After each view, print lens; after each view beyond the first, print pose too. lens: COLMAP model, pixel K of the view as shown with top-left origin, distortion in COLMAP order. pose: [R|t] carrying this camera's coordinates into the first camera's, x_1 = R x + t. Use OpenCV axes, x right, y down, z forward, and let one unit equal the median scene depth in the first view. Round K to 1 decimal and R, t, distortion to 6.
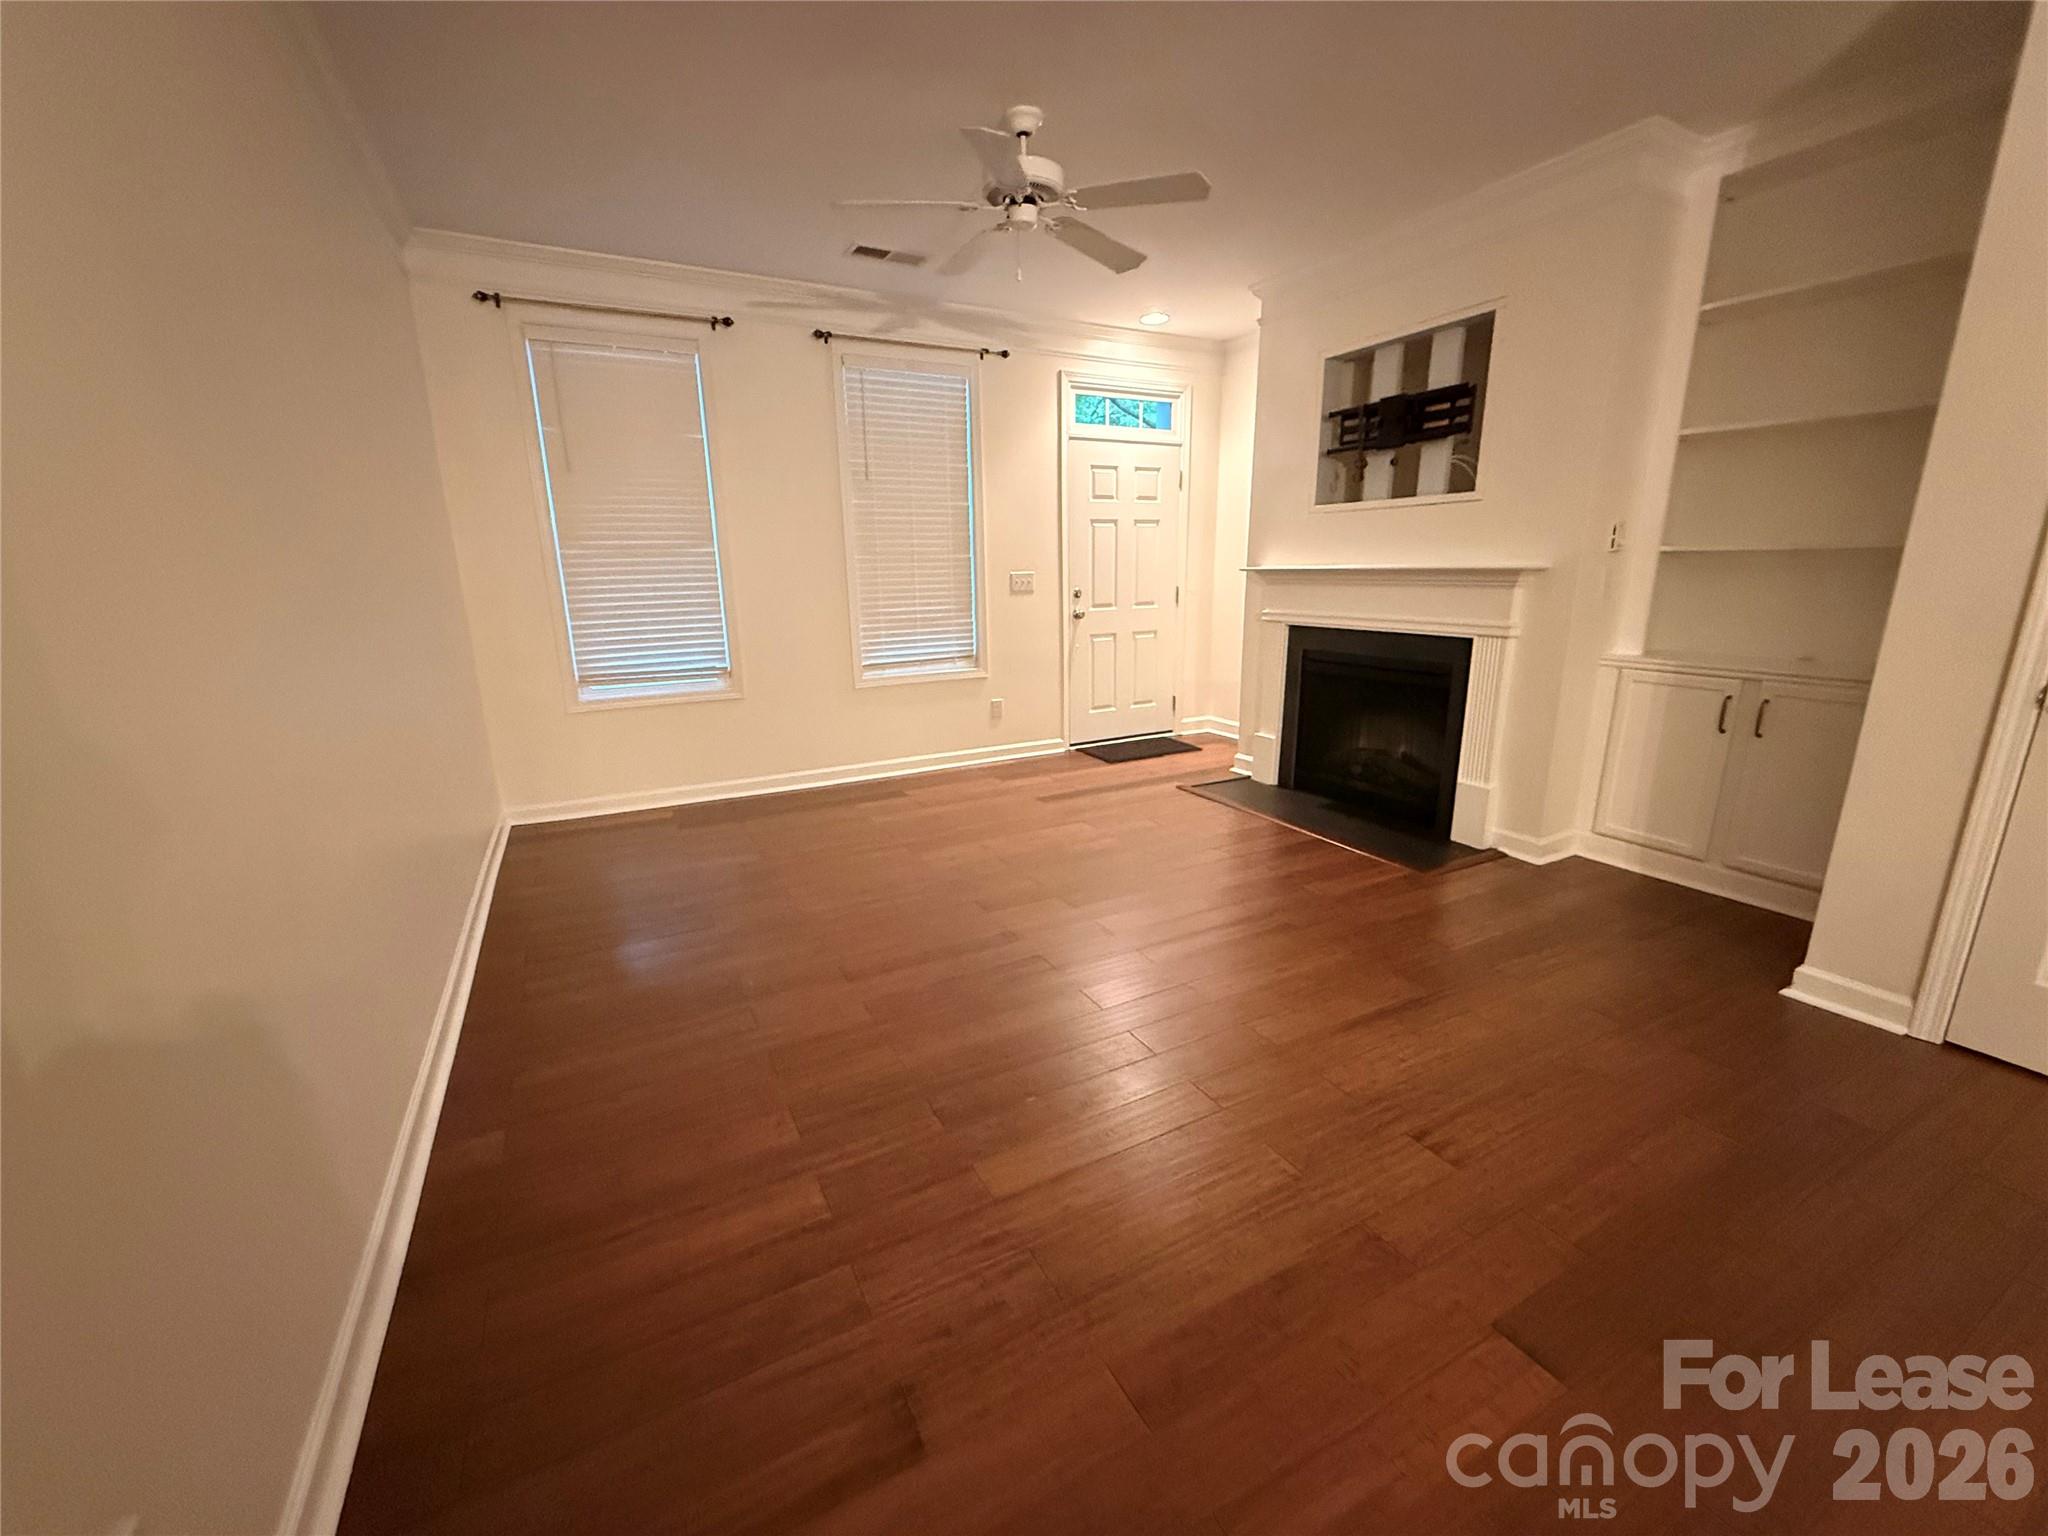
lens RADIAL K [[817.2, 0, 1017.5], [0, 817.2, 763.1], [0, 0, 1]] dist [-0.001905, 0.000789]
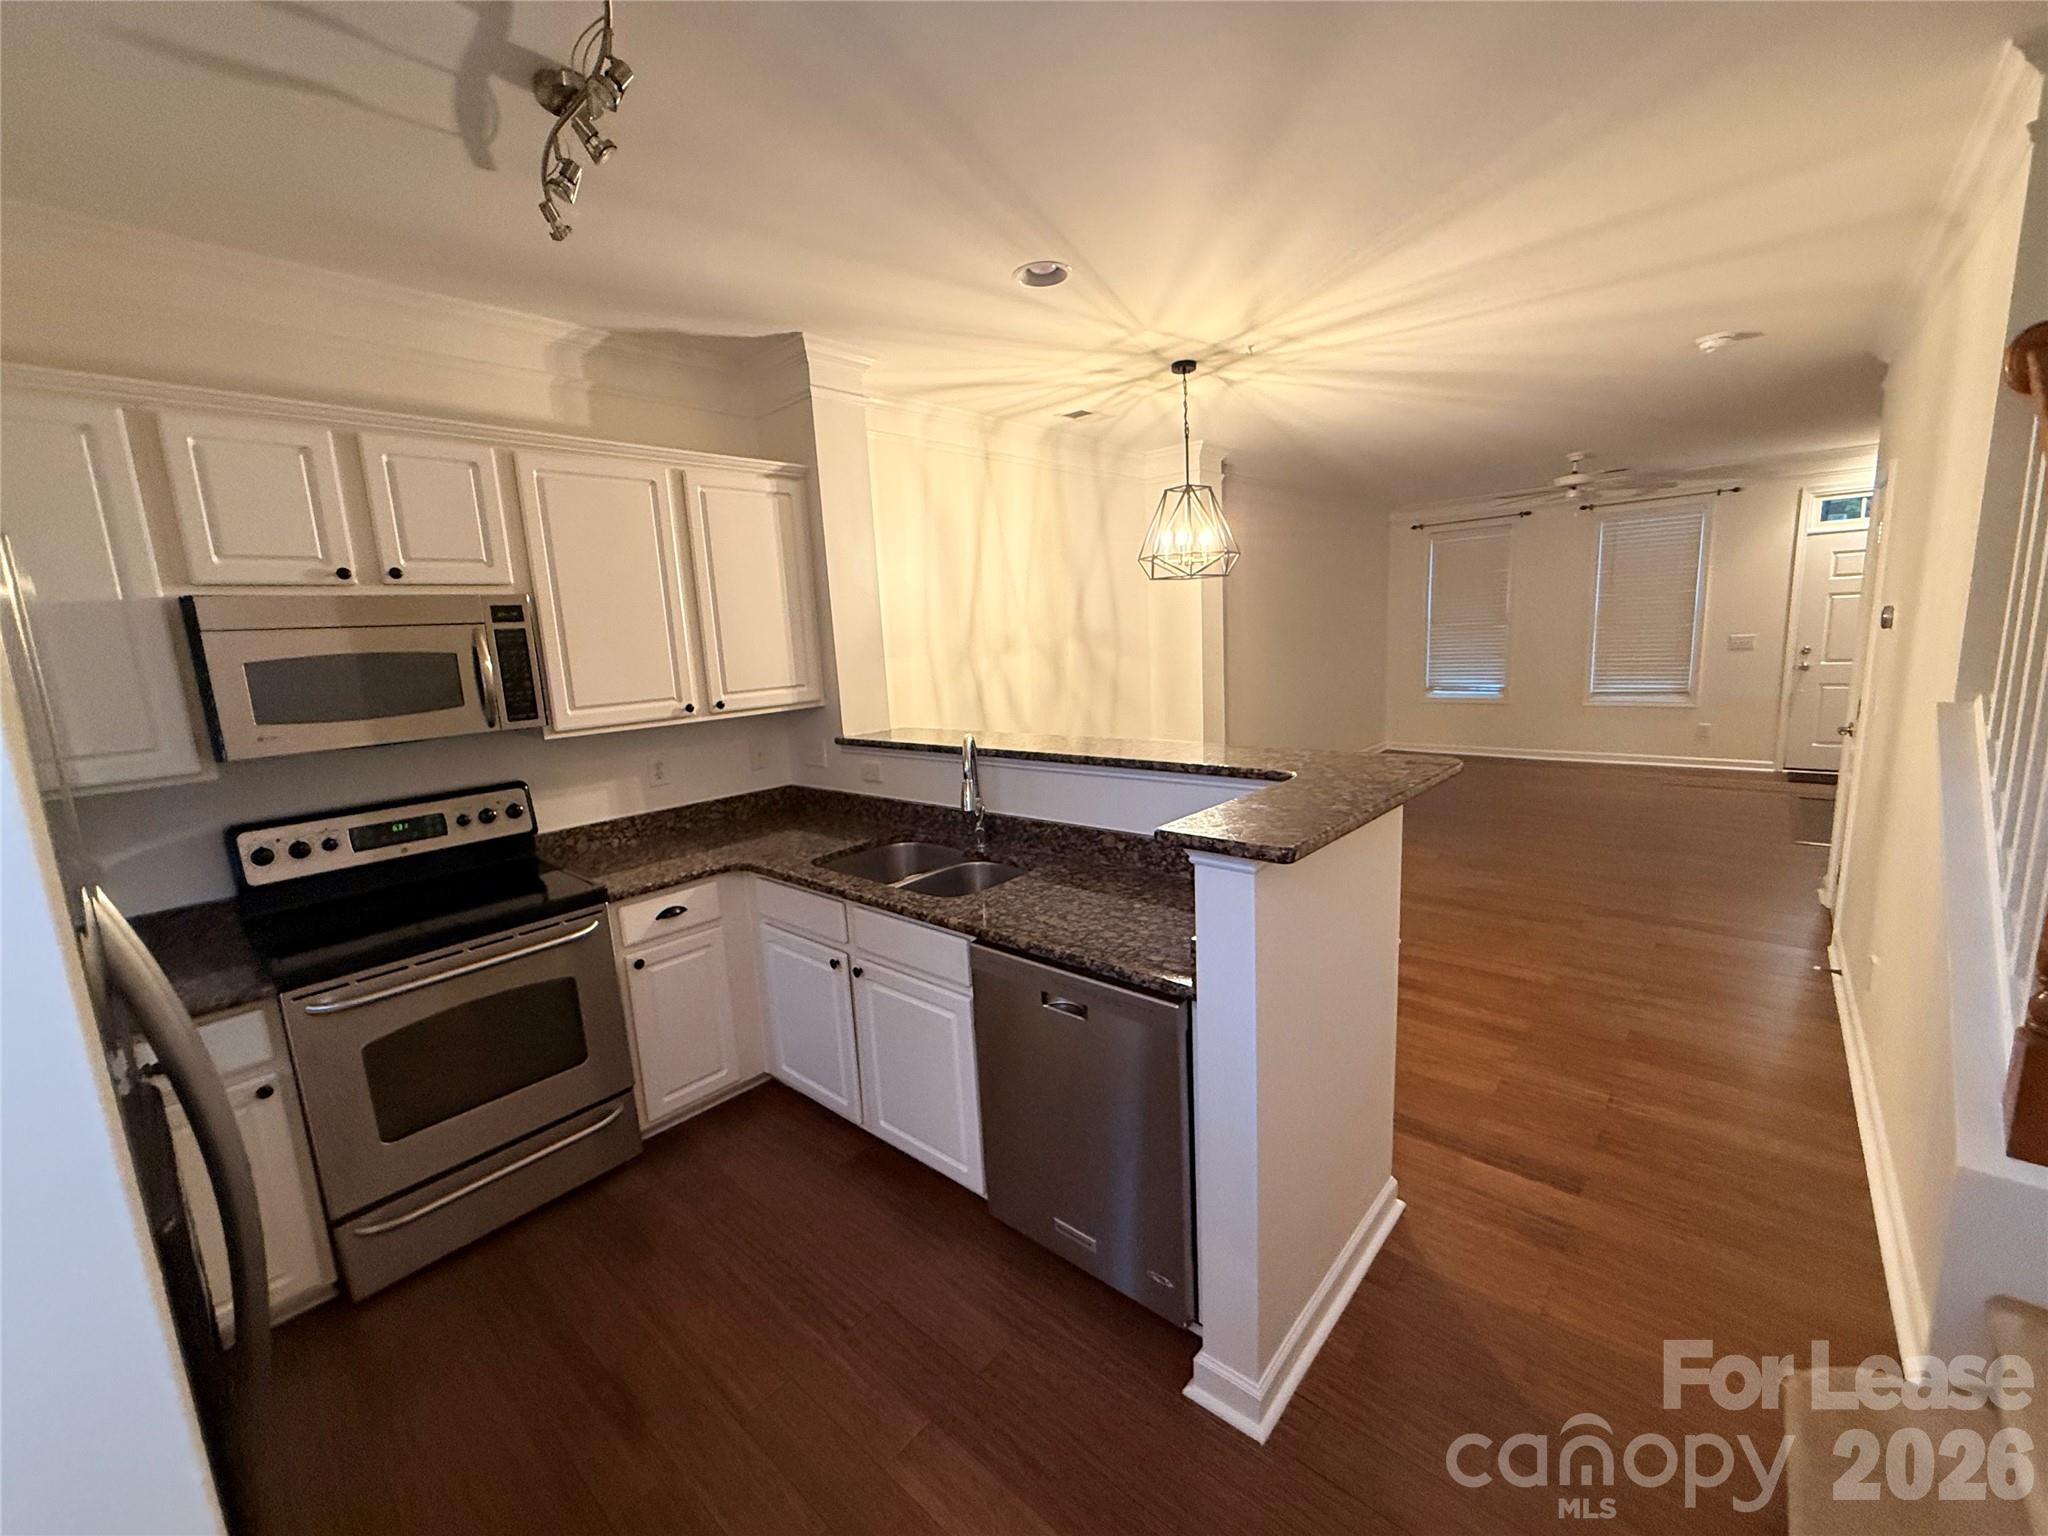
lens RADIAL K [[817.2, 0, 1017.8], [0, 817.2, 766.0], [0, 0, 1]] dist [-0.001905, 0.000789]
pose [[0.345144, 0.150807, -0.926355, 1.044218], [-0.174698, 0.980080, 0.094464, 0.080194], [0.922148, 0.129228, 0.364615, -0.713592]]
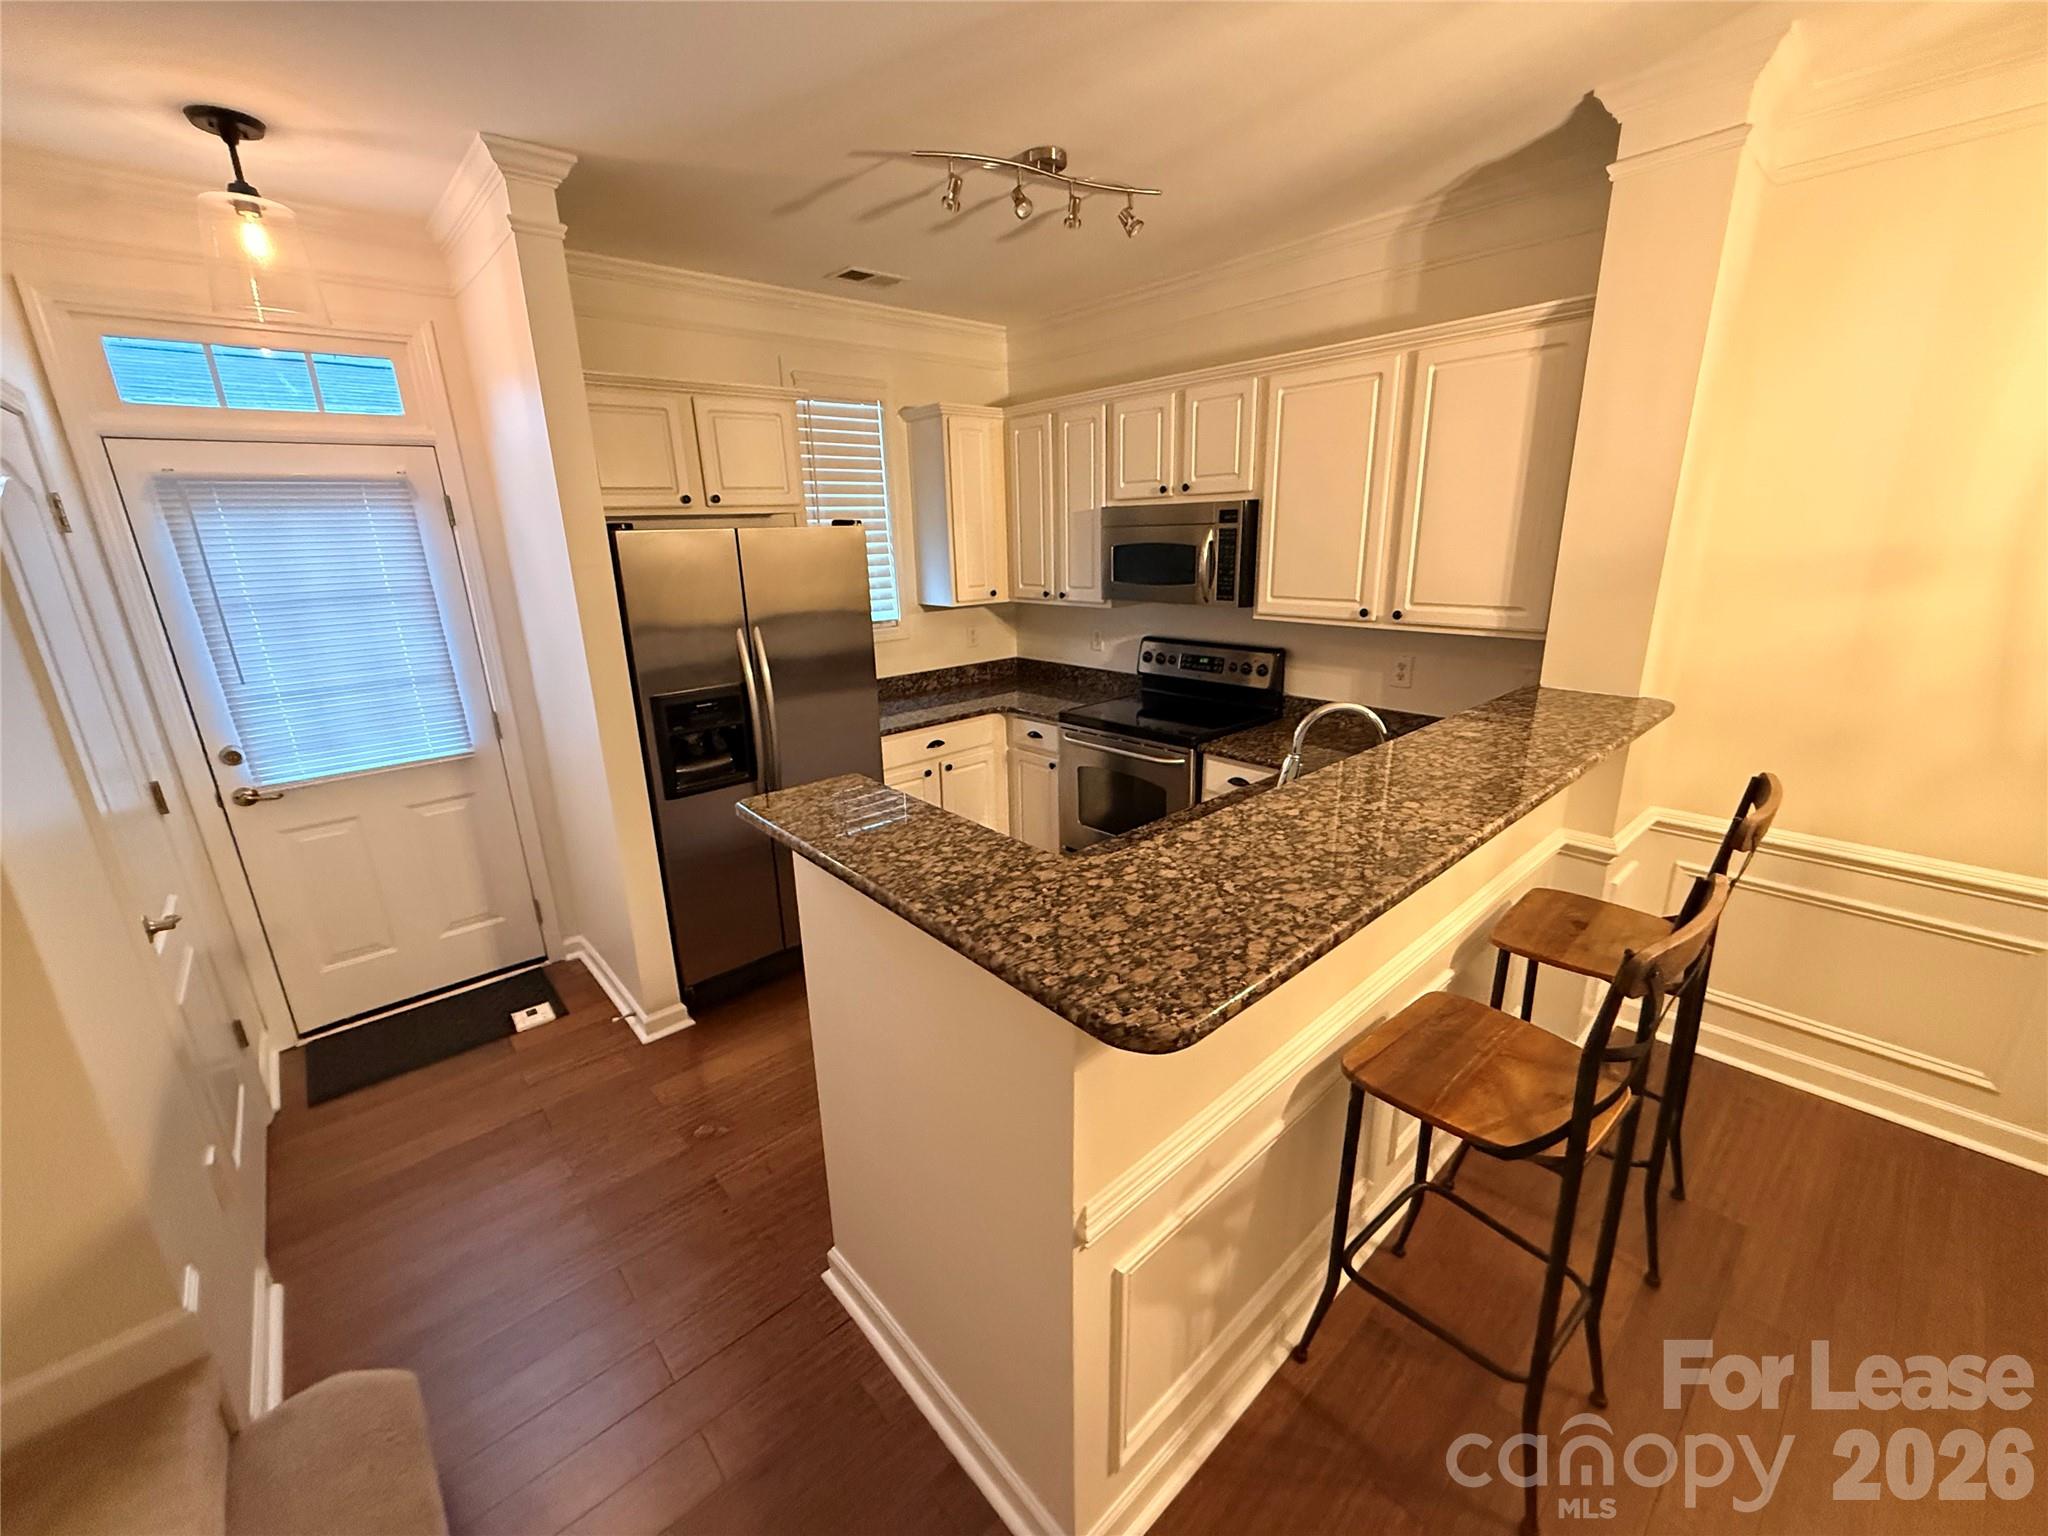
lens RADIAL K [[817.2, 0, 1016.1], [0, 817.2, 767.3], [0, 0, 1]] dist [-0.001905, 0.000789]
pose [[-0.971466, 0.106835, -0.211757, 0.762769], [-0.013221, 0.867029, 0.498083, -0.067013], [0.236812, 0.486670, -0.840876, -0.195296]]
